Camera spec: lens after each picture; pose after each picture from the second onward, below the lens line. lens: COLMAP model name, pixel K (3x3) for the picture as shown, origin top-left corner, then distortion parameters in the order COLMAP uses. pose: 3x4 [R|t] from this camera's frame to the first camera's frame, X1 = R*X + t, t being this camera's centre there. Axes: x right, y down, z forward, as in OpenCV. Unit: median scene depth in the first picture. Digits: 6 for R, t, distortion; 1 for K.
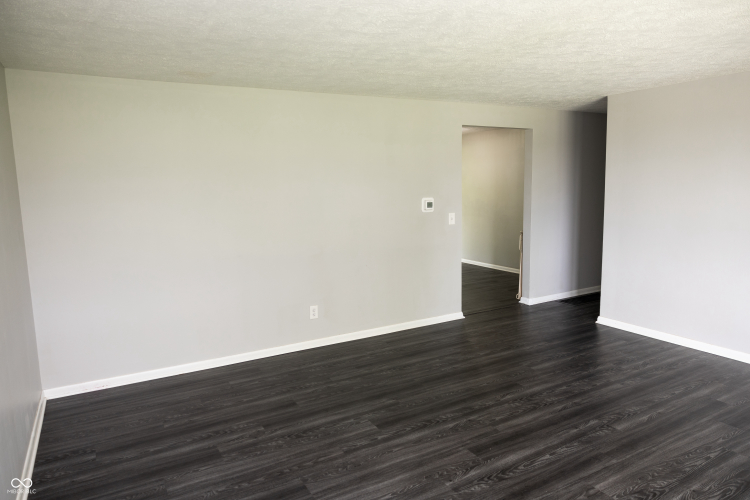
lens RADIAL K [[507.2, 0, 380.2], [0, 507.2, 250.8], [0, 0, 1]] dist [0.003899, 0.000609]
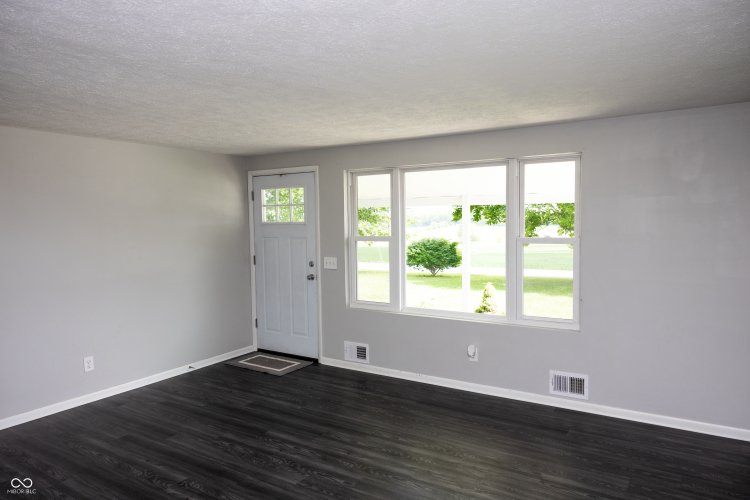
lens RADIAL K [[500.6, 0, 375.0], [0, 500.6, 250.0], [0, 0, 1]] dist [0.055604, 0.000948]
pose [[-0.457261, -0.016916, 0.889171, -0.565032], [0.145890, 0.984848, 0.093761, -0.122374], [-0.877285, 0.172595, -0.447865, 1.037897]]
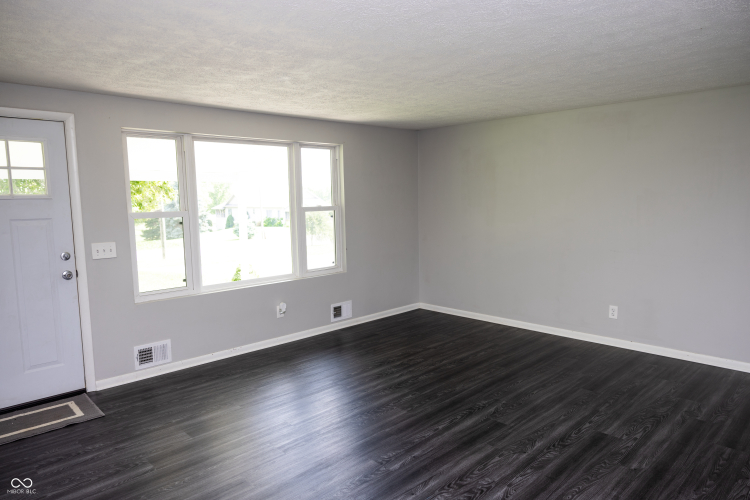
lens RADIAL K [[507.2, 0, 380.2], [0, 507.2, 250.8], [0, 0, 1]] dist [0.003899, 0.000609]
pose [[-0.968339, 0.066582, -0.240596, 0.651759], [0.003829, 0.967624, 0.252369, -0.259531], [0.249610, 0.243457, -0.937242, 1.781873]]
